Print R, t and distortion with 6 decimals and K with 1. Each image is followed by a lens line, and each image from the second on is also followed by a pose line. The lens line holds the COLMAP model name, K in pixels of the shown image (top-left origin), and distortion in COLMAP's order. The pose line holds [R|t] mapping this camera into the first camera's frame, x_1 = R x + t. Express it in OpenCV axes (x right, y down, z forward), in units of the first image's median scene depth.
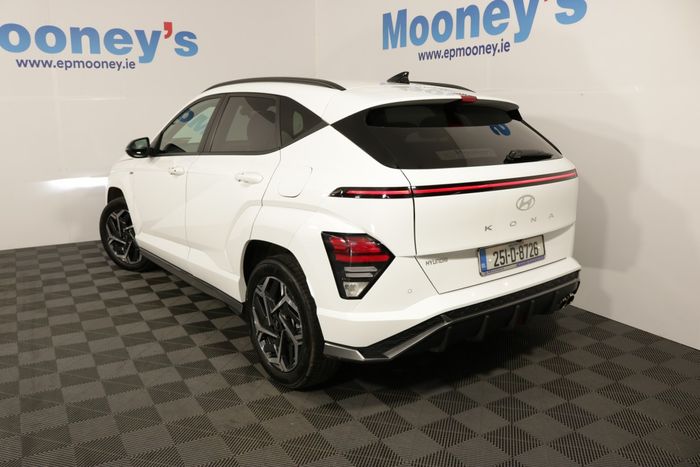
lens RADIAL K [[580.6, 0, 351.4], [0, 580.6, 235.0], [0, 0, 1]] dist [-0.112443, 0.050393]
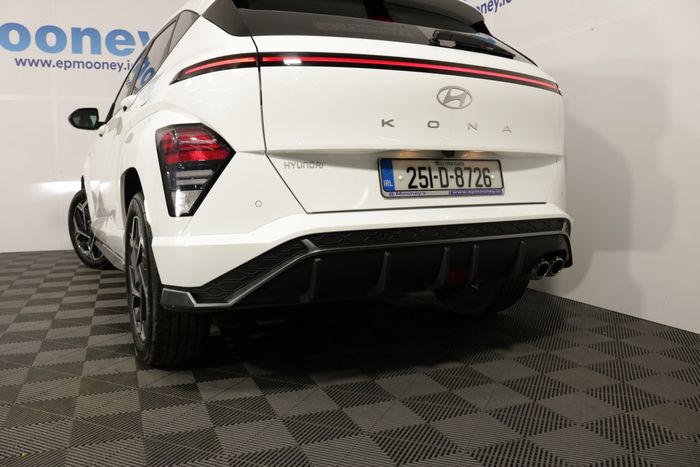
lens RADIAL K [[580.6, 0, 348.4], [0, 580.6, 232.0], [0, 0, 1]] dist [-0.112443, 0.050393]
pose [[0.986957, 0.003916, -0.160935, 0.264427], [-0.023276, 0.992671, -0.118589, 0.174427], [0.159291, 0.120788, 0.979815, 0.290259]]
